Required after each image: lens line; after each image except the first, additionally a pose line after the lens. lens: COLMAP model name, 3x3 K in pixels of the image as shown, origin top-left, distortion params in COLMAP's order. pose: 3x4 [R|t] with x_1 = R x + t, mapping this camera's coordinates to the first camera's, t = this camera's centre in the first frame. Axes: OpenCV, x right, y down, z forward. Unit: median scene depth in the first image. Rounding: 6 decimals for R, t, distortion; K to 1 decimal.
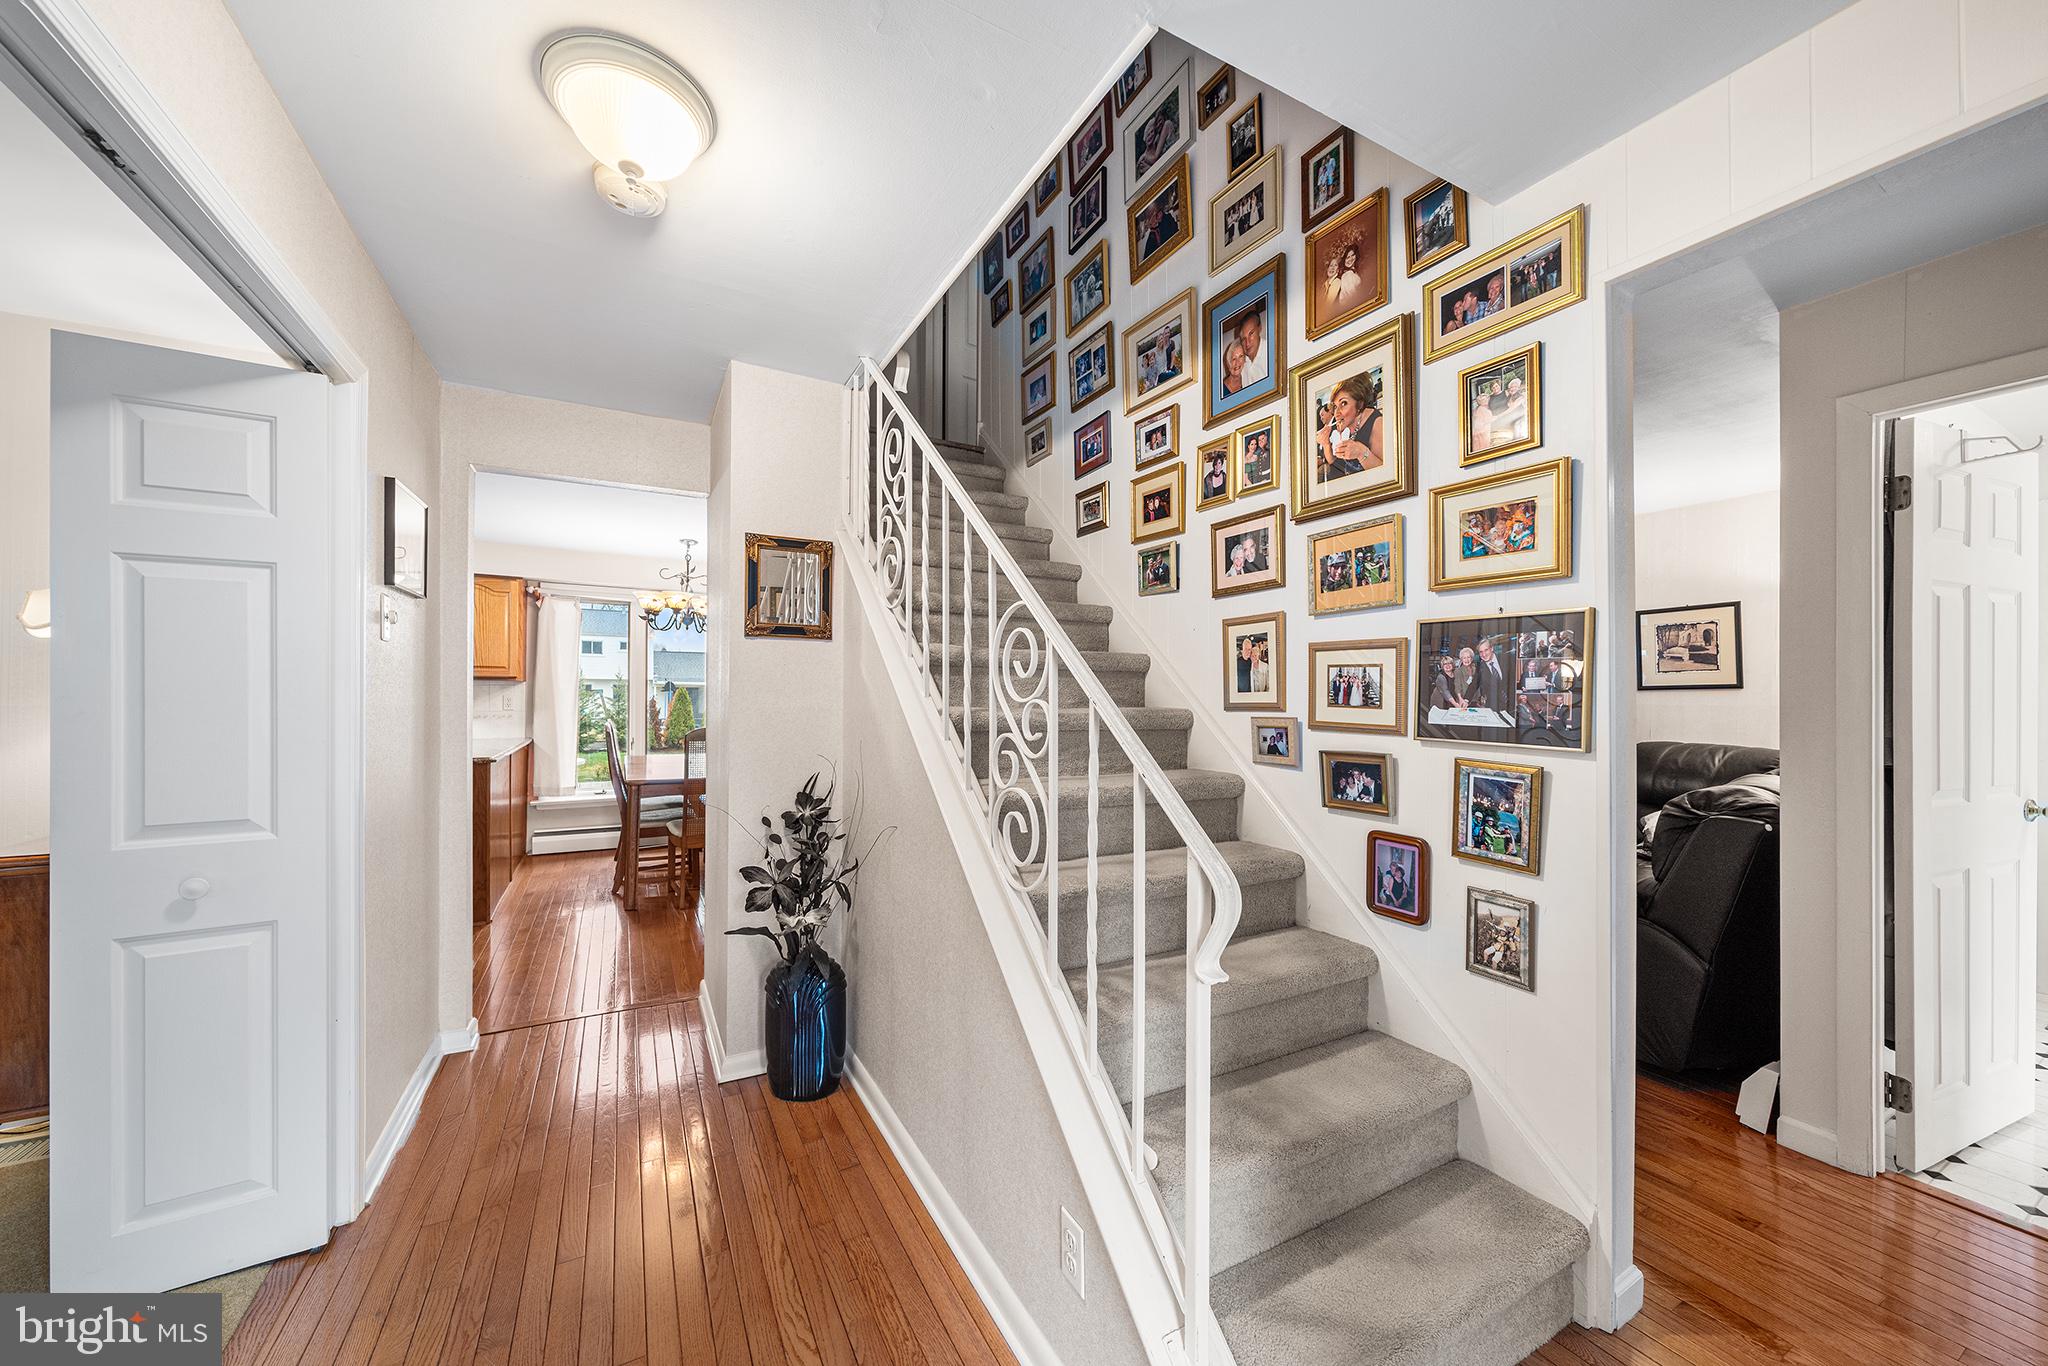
lens RADIAL K [[743.1, 0, 1027.2], [0, 743.1, 696.6], [0, 0, 1]] dist [-0.001722, -0.000168]
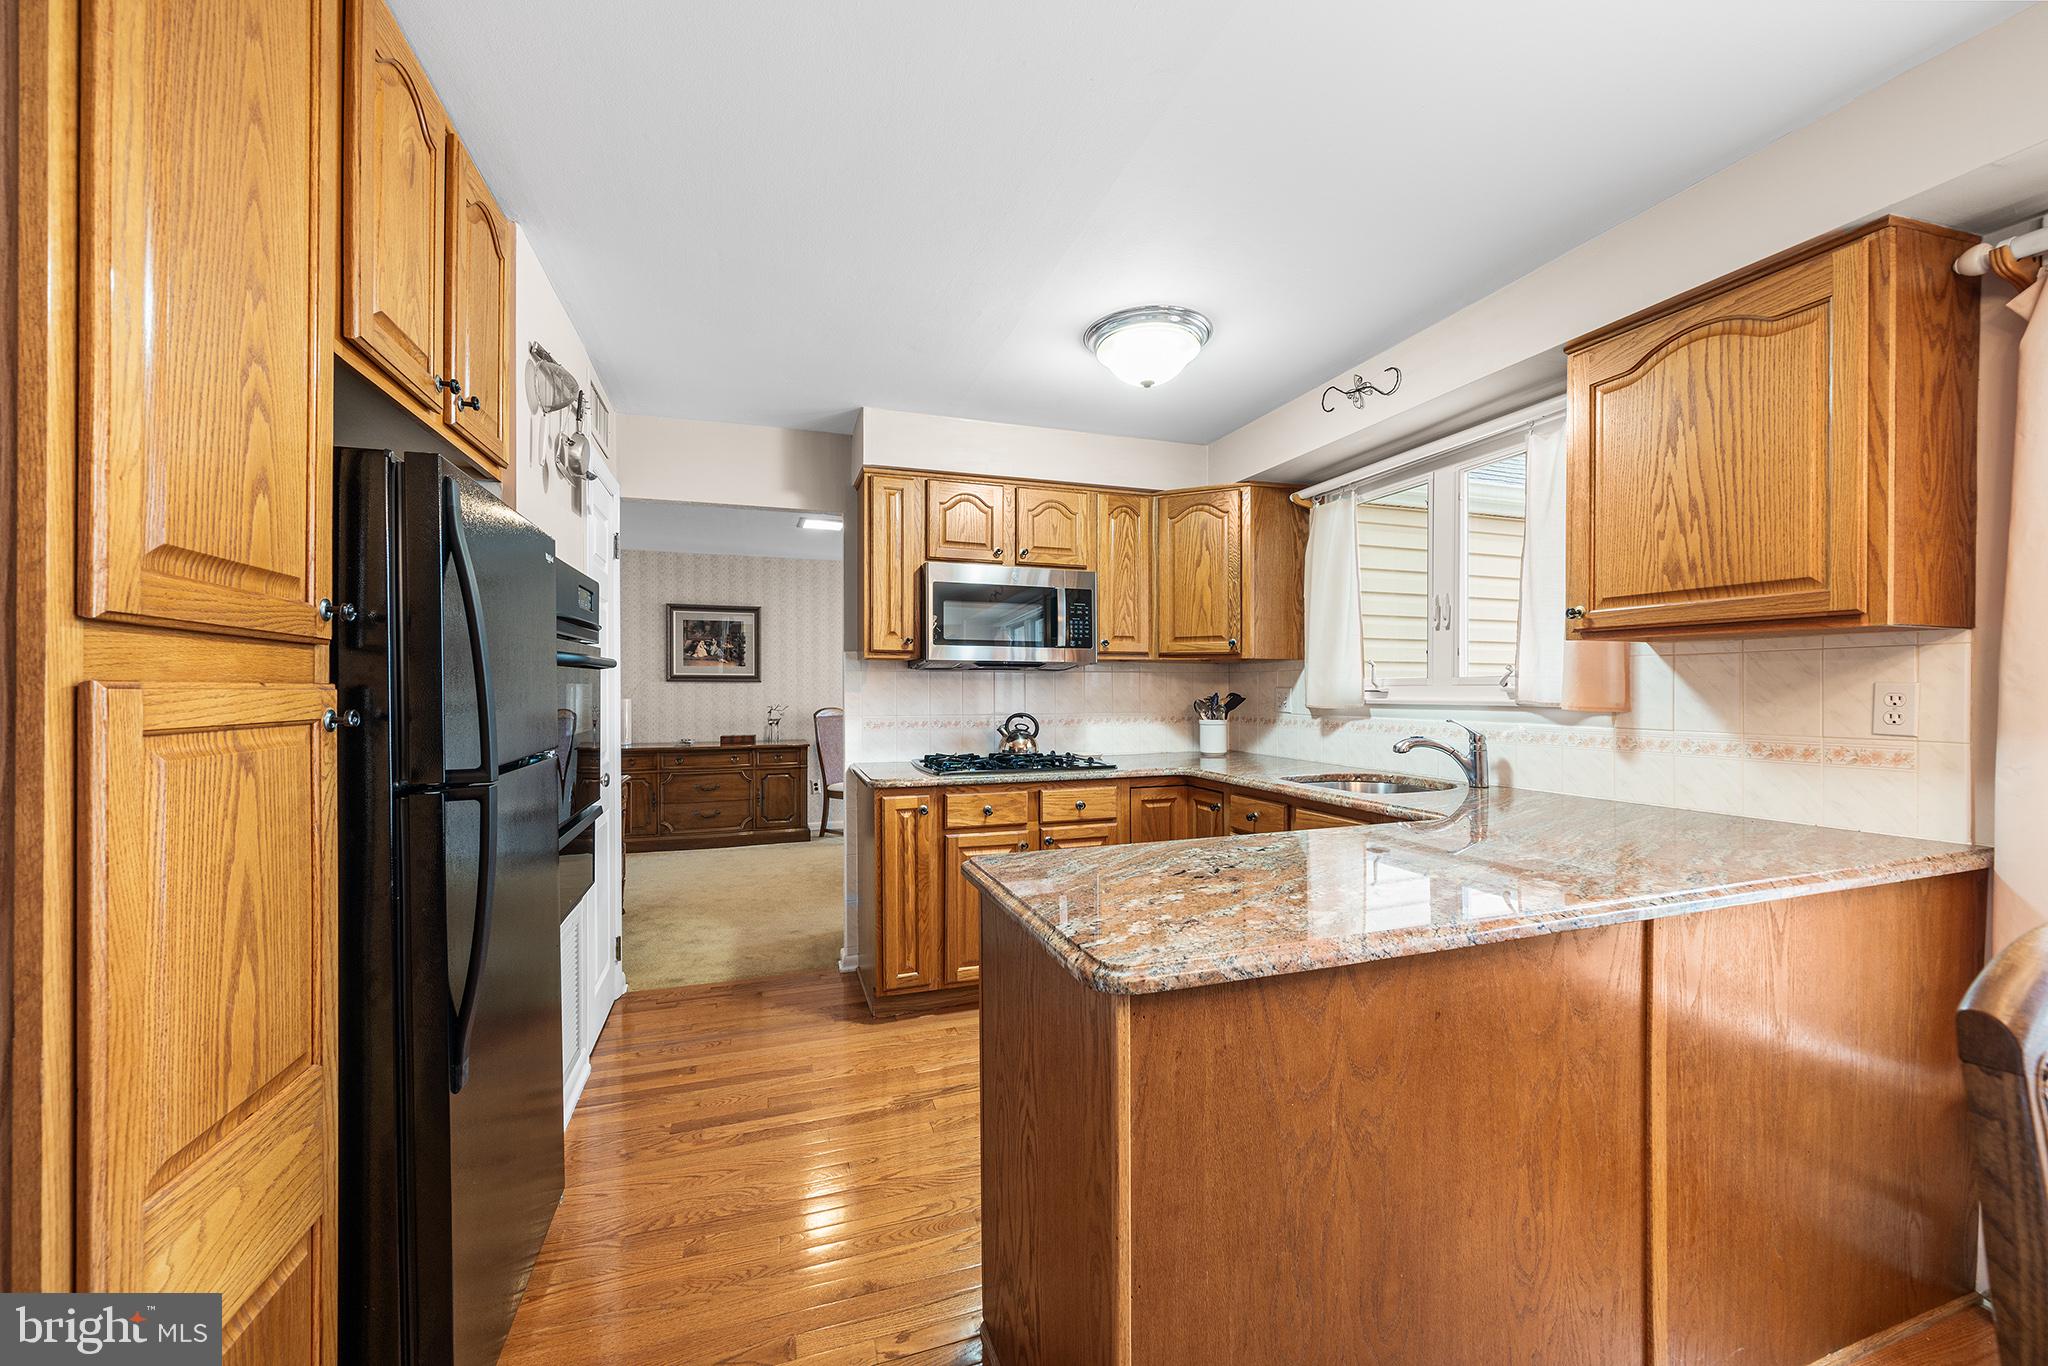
lens RADIAL K [[770.1, 0, 1017.0], [0, 770.1, 693.5], [0, 0, 1]] dist [-0.005669, -0.000096]
pose [[-0.182457, 0.005014, -0.983201, -0.519040], [0.000140, 0.999987, 0.005074, 0.001598], [0.983214, 0.000789, -0.182455, 1.063491]]
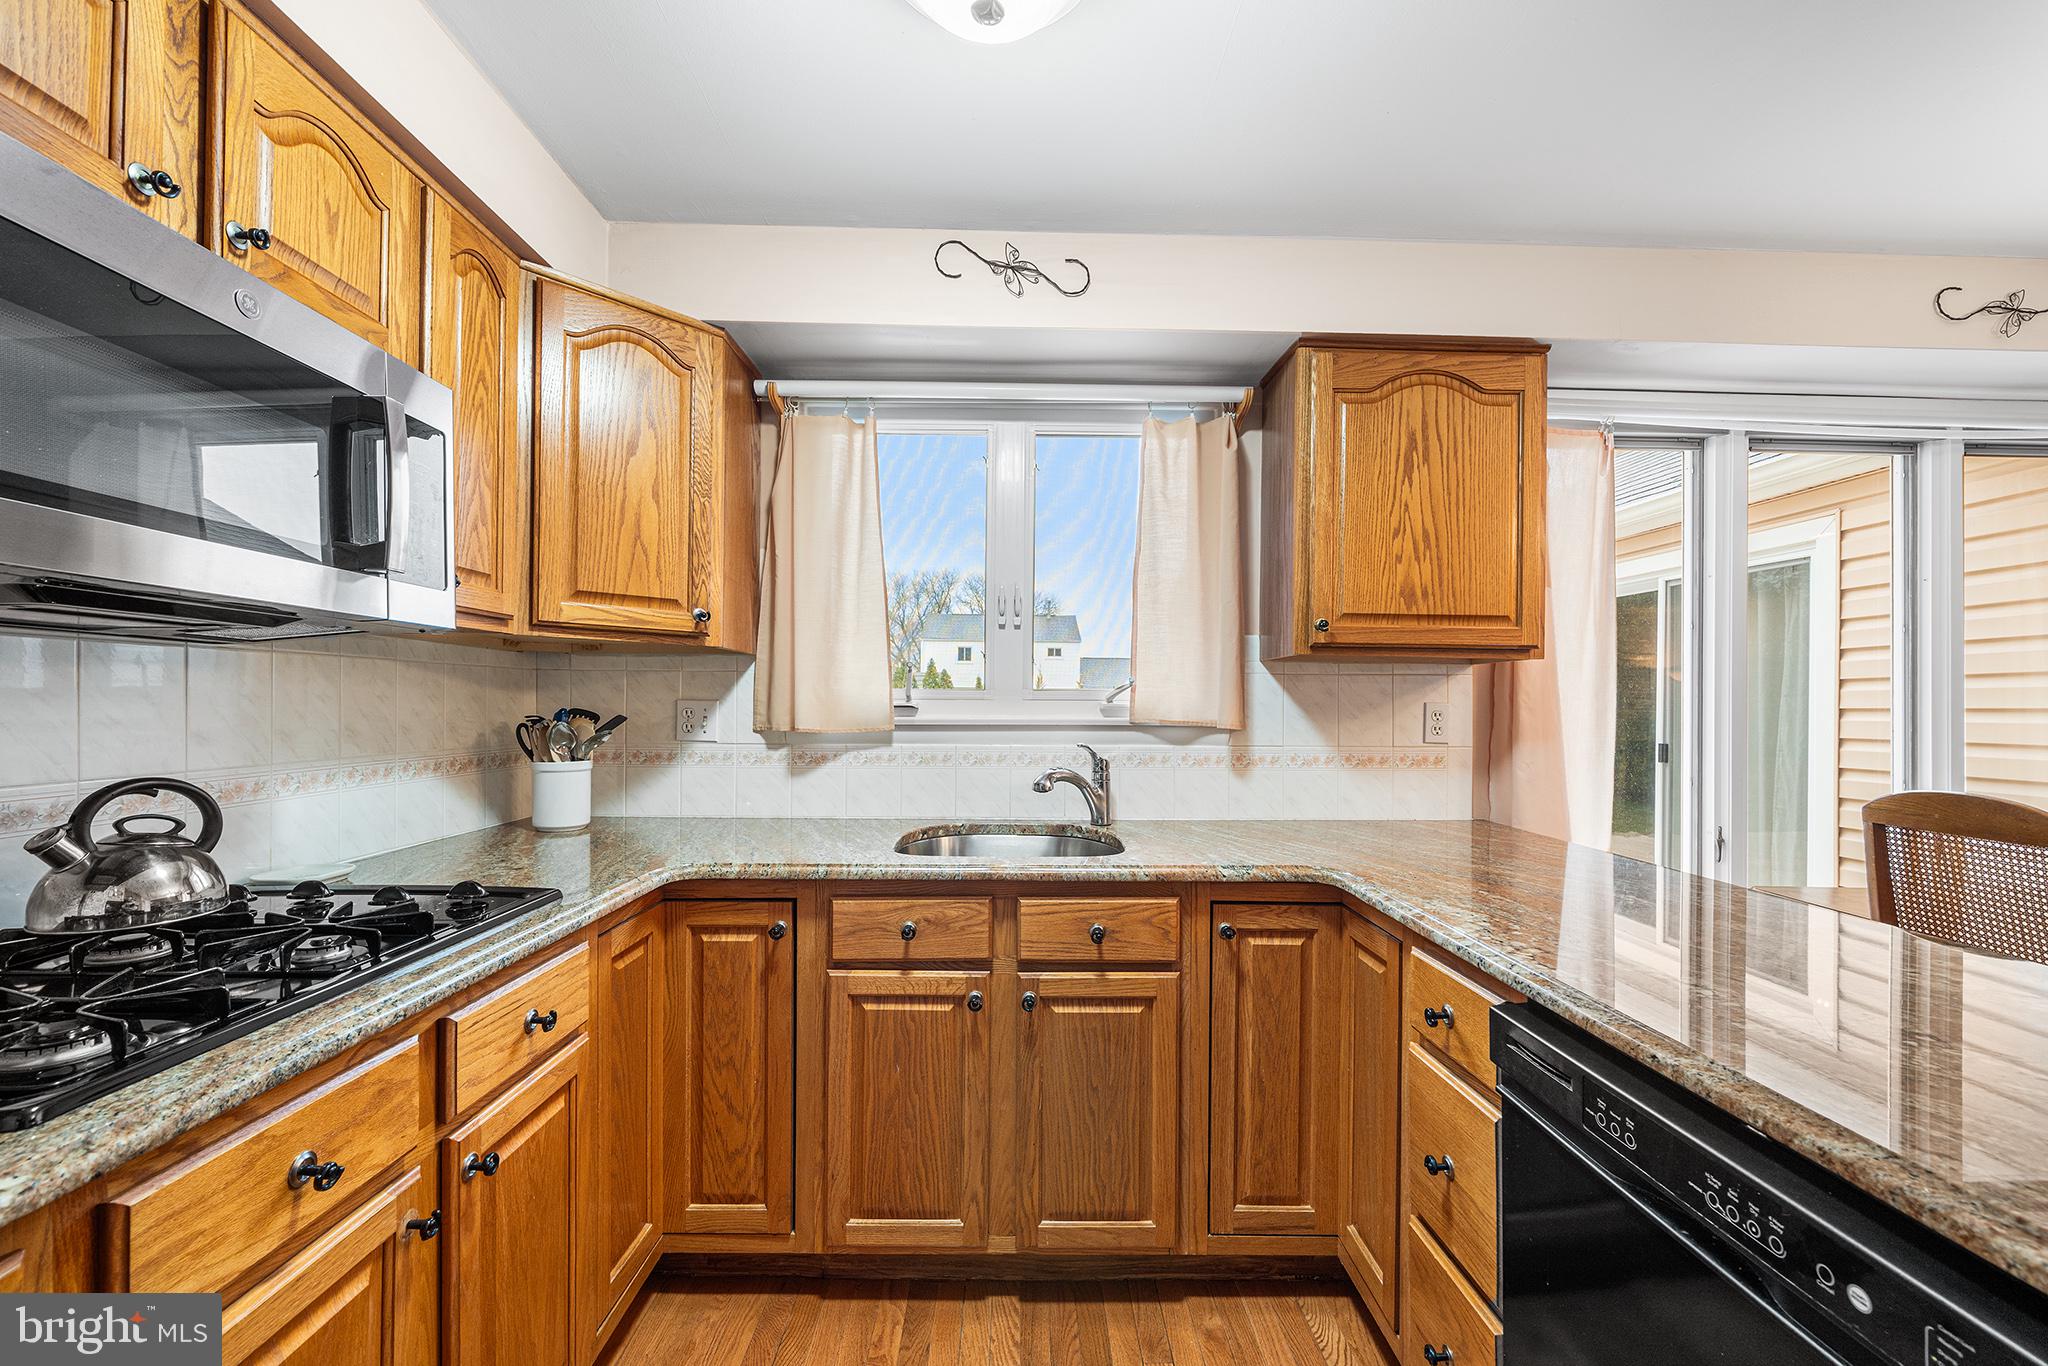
lens RADIAL K [[827.0, 0, 1018.9], [0, 827.0, 702.8], [0, 0, 1]] dist [-0.001929, -0.000286]
pose [[0.882928, 0.003804, -0.469492, -1.007758], [-0.007131, 0.999960, -0.005308, 0.002955], [0.469454, 0.008034, 0.882921, 0.796057]]
